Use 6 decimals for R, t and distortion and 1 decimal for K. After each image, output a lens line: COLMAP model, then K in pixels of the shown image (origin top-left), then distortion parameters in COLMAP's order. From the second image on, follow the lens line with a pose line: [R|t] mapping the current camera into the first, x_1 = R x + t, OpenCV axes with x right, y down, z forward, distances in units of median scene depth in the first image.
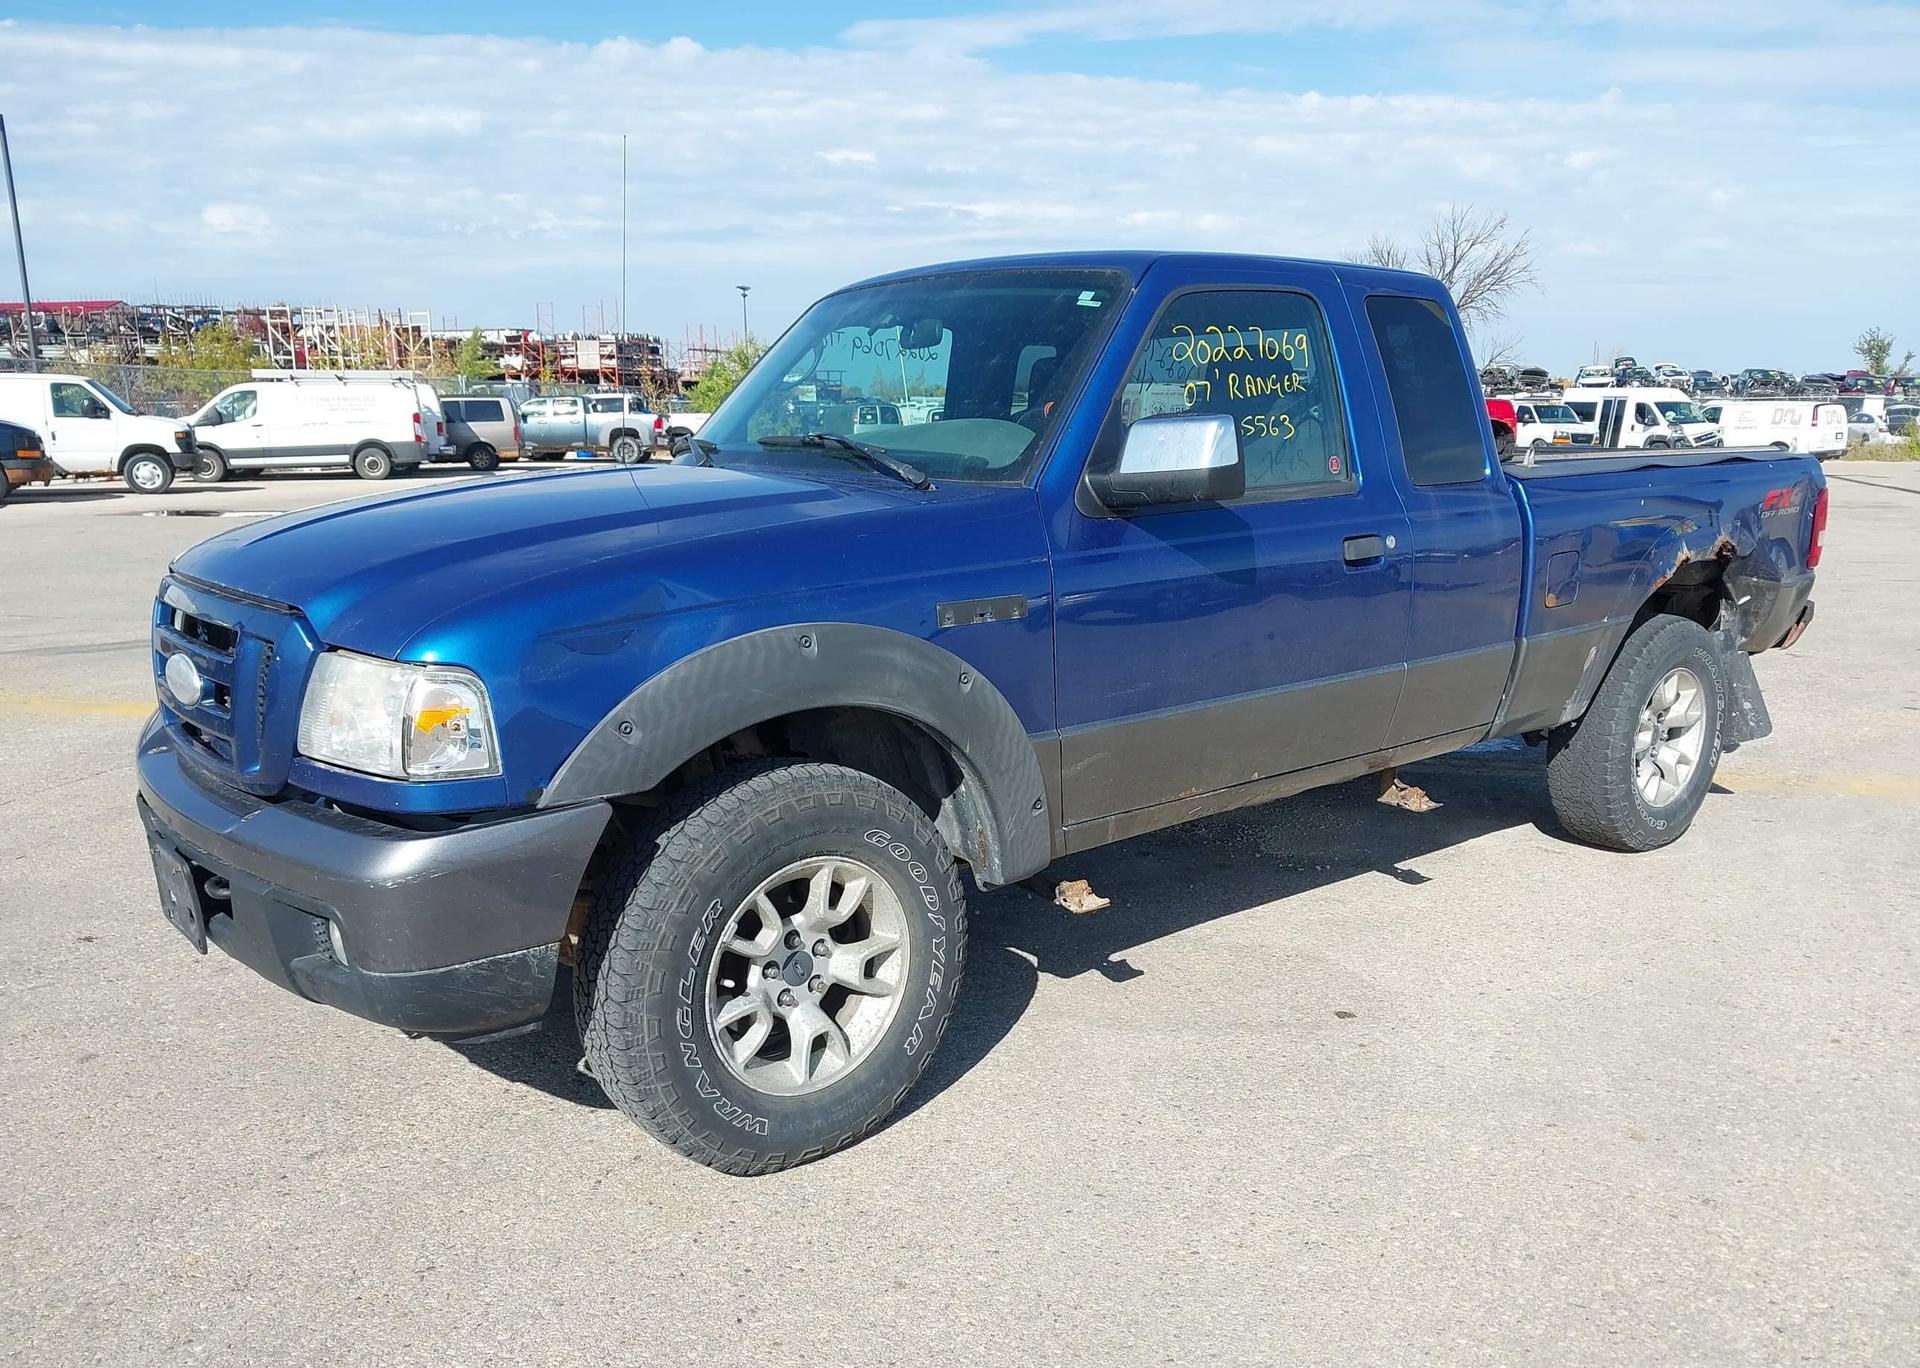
lens RADIAL K [[1540.0, 0, 960.5], [0, 1540.0, 745.0], [0, 0, 1]] dist [0.010870, -0.004783]
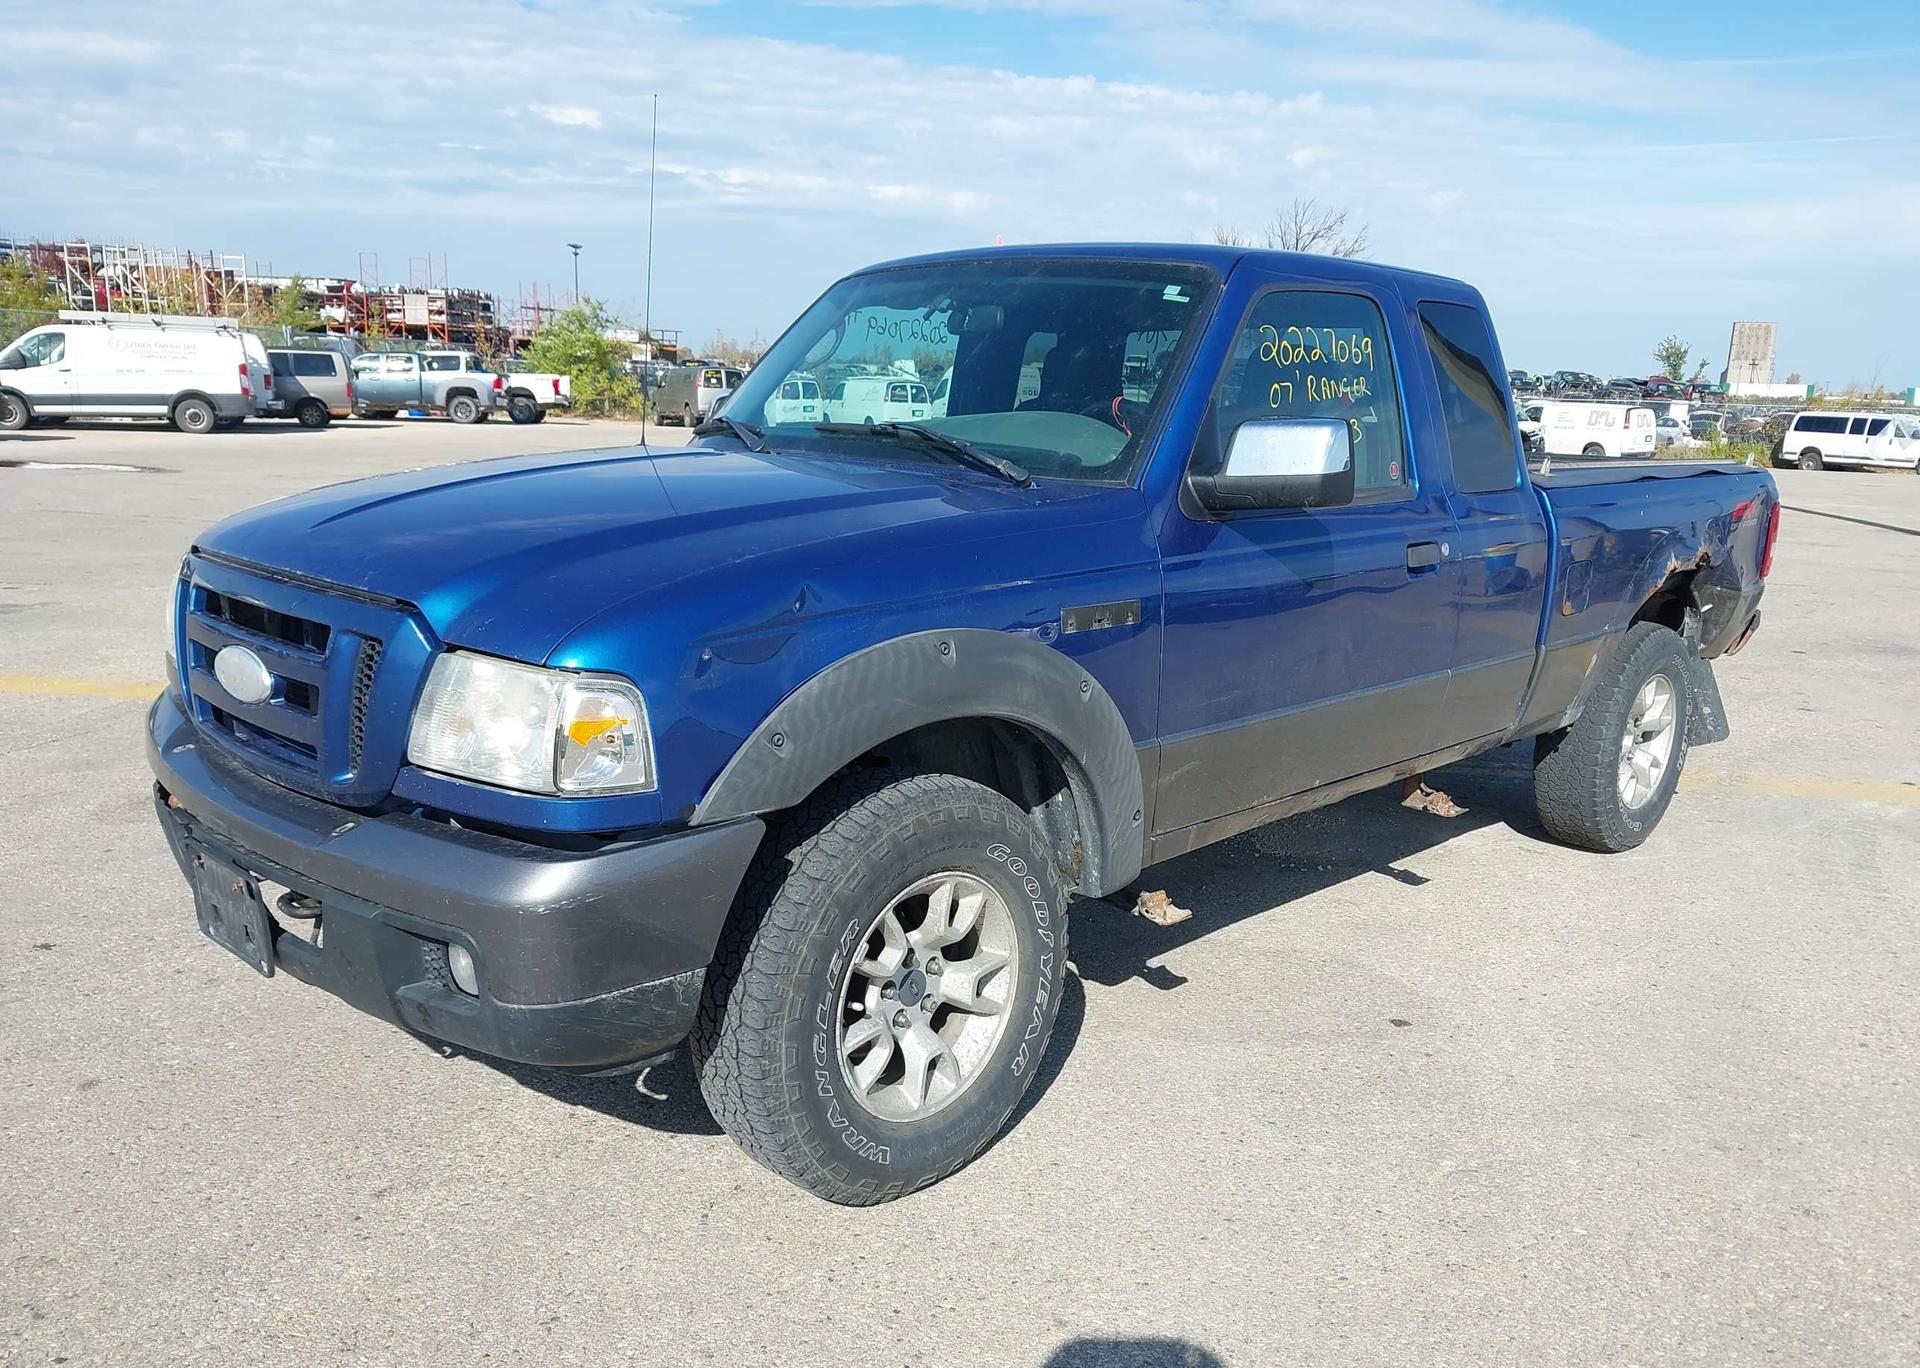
lens RADIAL K [[1540.0, 0, 960.5], [0, 1540.0, 745.0], [0, 0, 1]] dist [0.010870, -0.004783]
pose [[0.993793, 0.011625, 0.110636, -0.147161], [-0.013414, 0.999791, 0.015432, -0.016715], [-0.110433, -0.016820, 0.993741, 0.040247]]
